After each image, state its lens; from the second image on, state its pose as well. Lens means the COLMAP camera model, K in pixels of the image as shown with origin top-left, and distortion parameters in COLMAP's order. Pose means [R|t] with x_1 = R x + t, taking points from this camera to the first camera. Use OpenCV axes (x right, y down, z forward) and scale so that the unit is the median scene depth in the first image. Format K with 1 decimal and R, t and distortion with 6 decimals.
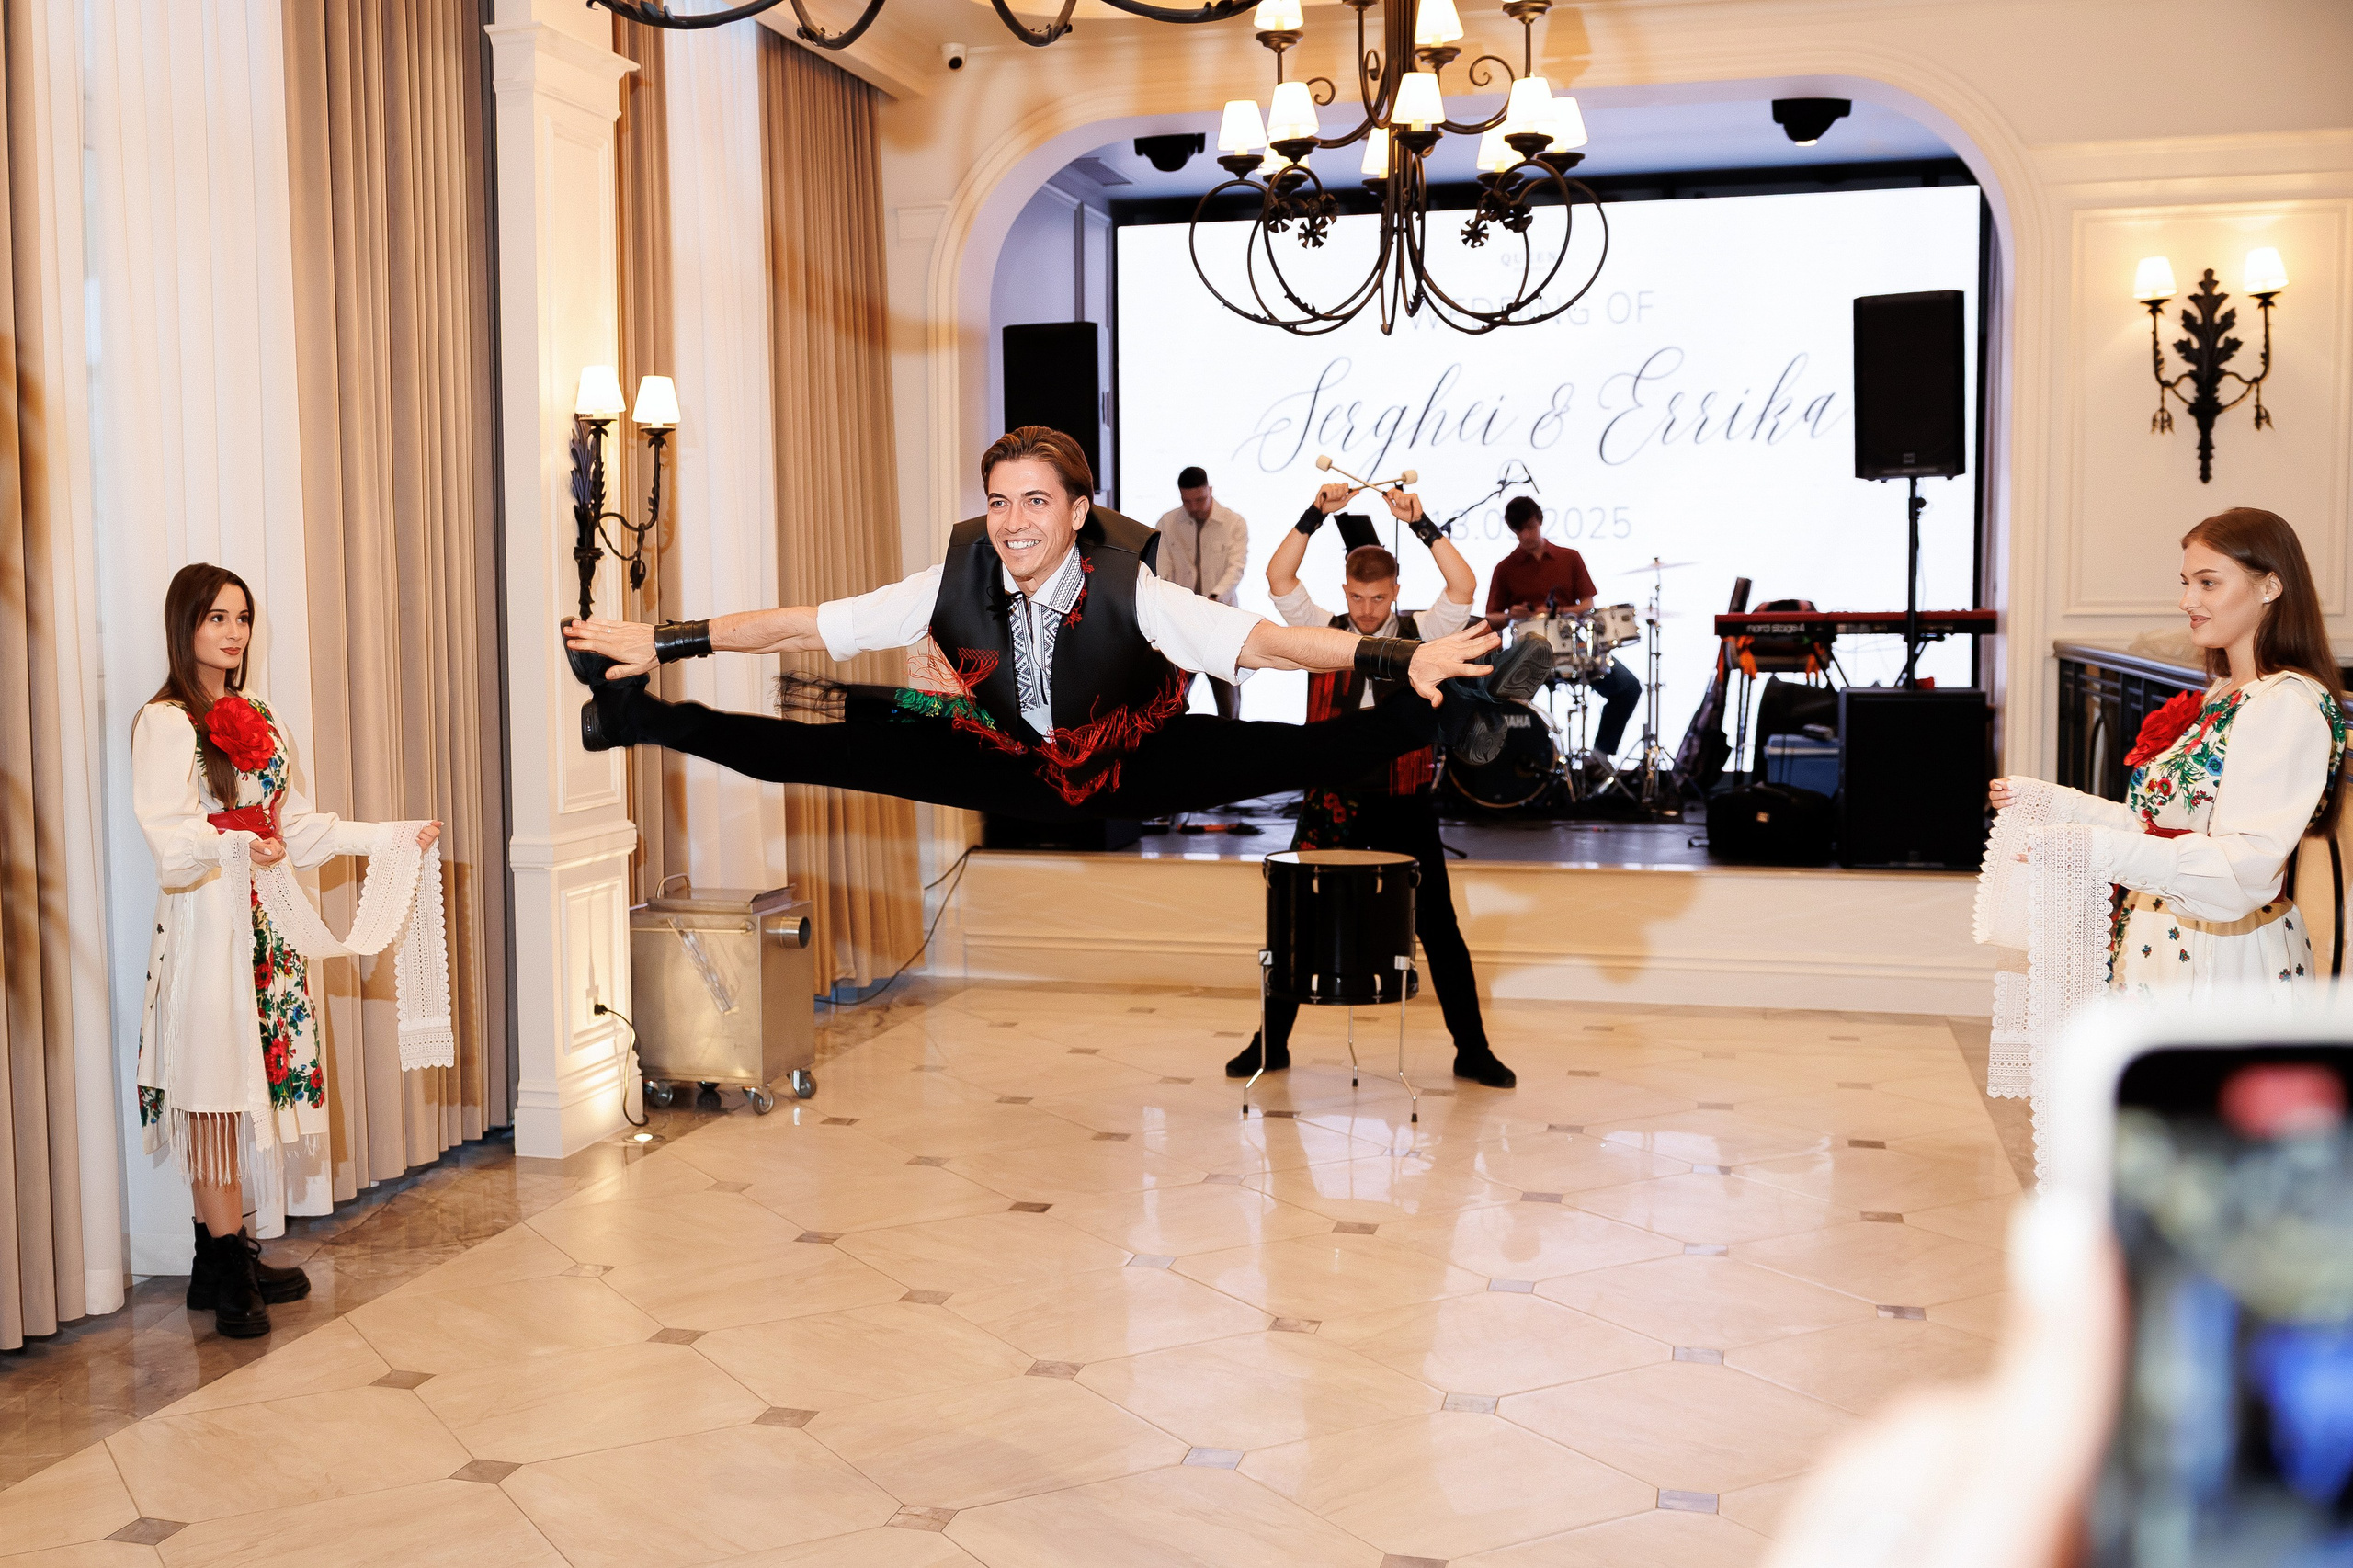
lens RADIAL K [[2321.8, 0, 1176.5], [0, 2321.8, 784.0], [0, 0, 1]] dist [-0.025013, -0.002381]
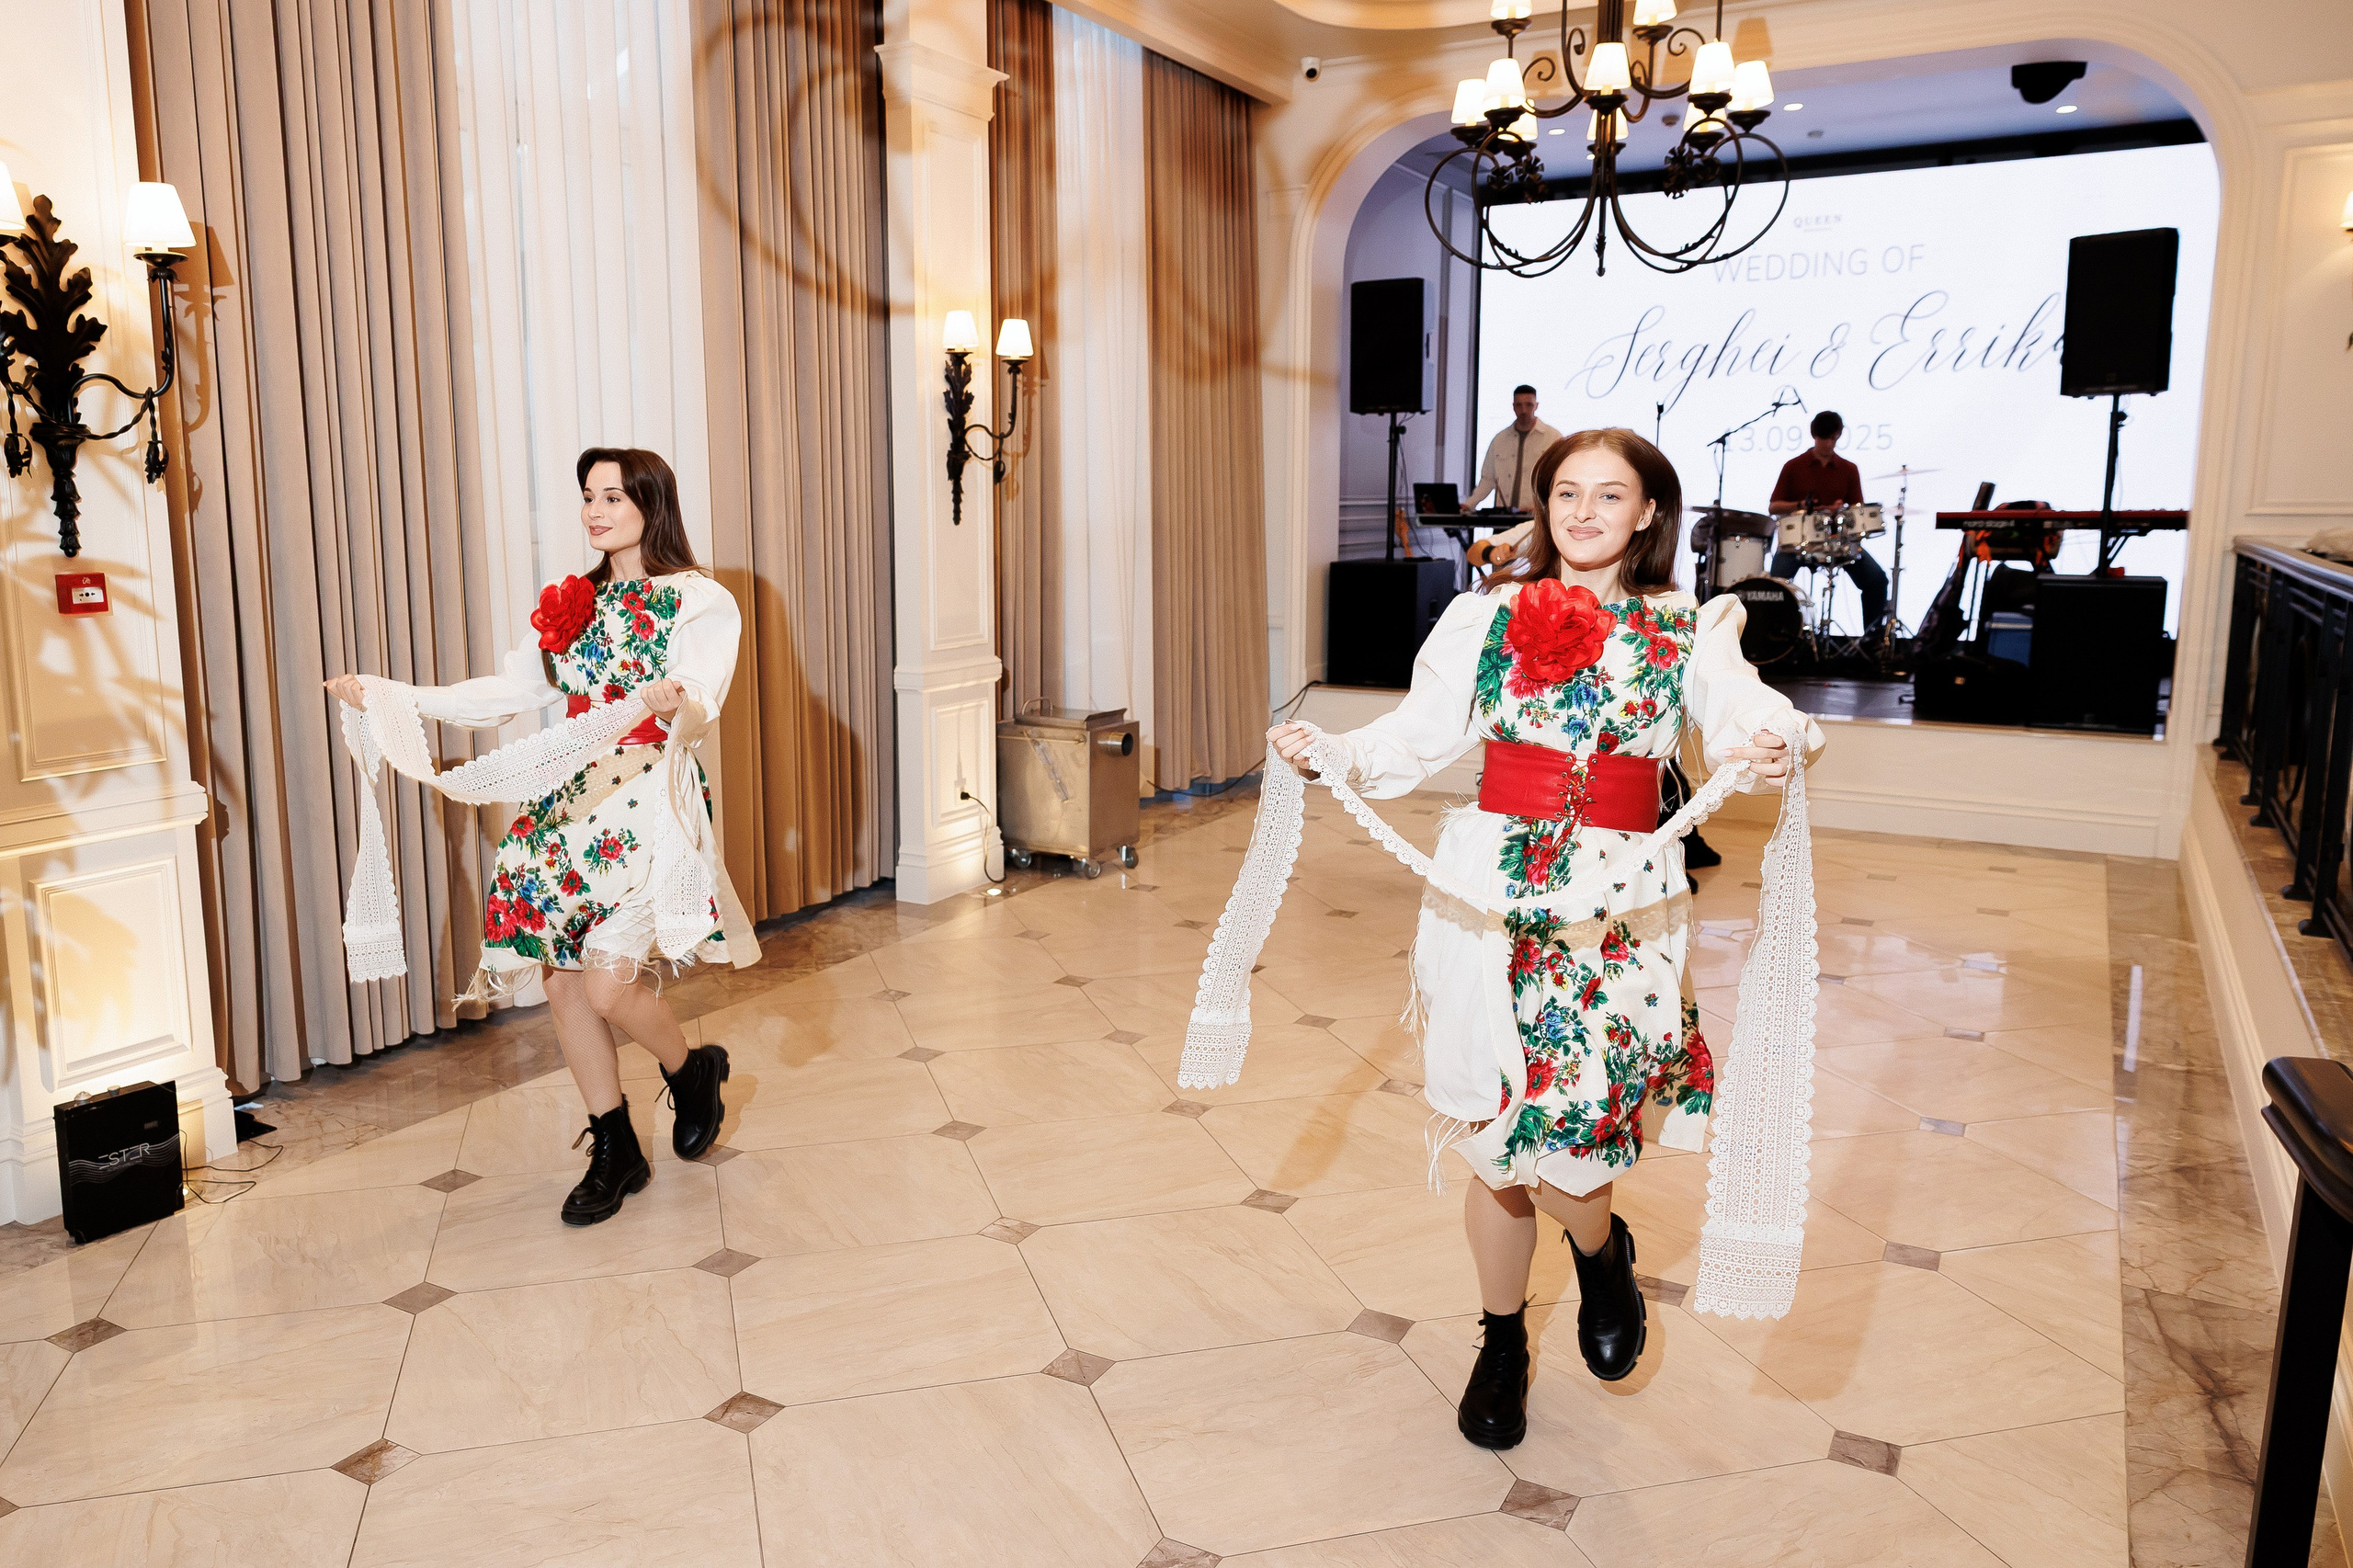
lens RADIAL K [[1648.0, 0, 1174.2], [0, 1648.0, 754.6], [0, 0, 1]] dist [0.008032, 0.011974]
pose [[0.970189, 0.046205, -0.237905, 0.088342], [-0.028000, 0.996454, 0.079345, -0.006100], [0.240728, -0.070319, 0.968042, 0.088351]]
